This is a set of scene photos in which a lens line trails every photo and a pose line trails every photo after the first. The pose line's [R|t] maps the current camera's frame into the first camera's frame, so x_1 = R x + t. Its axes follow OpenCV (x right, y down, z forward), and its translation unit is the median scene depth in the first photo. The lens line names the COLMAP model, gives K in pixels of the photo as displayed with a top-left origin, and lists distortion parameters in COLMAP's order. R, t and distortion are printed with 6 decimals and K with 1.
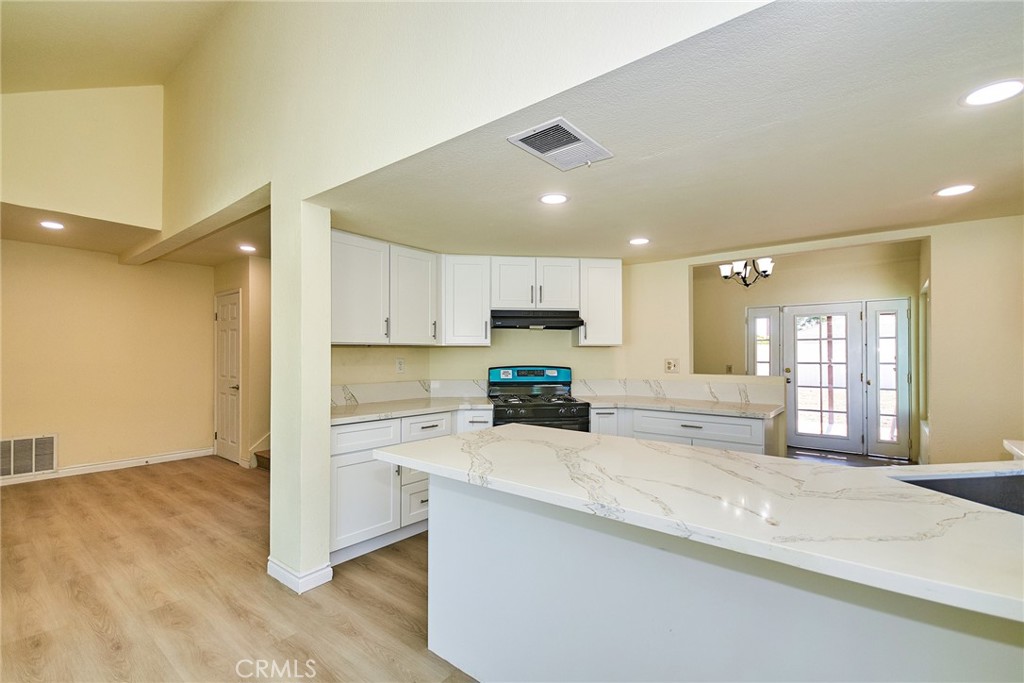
lens RADIAL K [[461.9, 0, 527.2], [0, 461.9, 349.0], [0, 0, 1]] dist [0.001857, 0.000429]
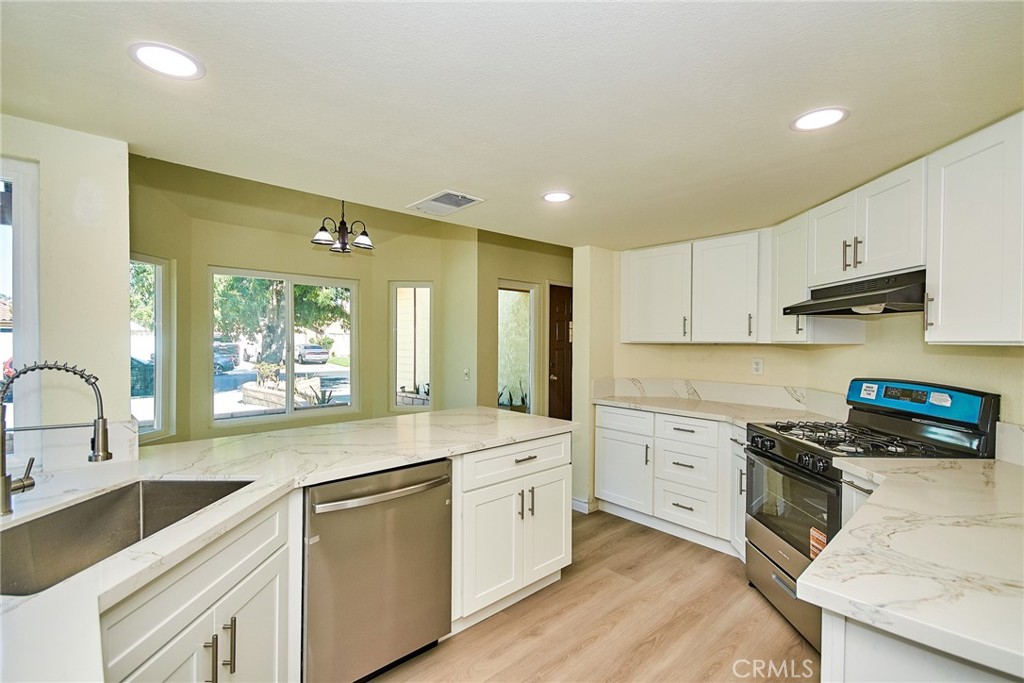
lens RADIAL K [[461.9, 0, 527.2], [0, 461.9, 349.0], [0, 0, 1]] dist [0.001857, 0.000429]
pose [[-0.119436, 0.017070, -0.992695, 0.593328], [0.005540, 0.999848, 0.016526, -0.011973], [0.992826, -0.003526, -0.119512, 0.633240]]
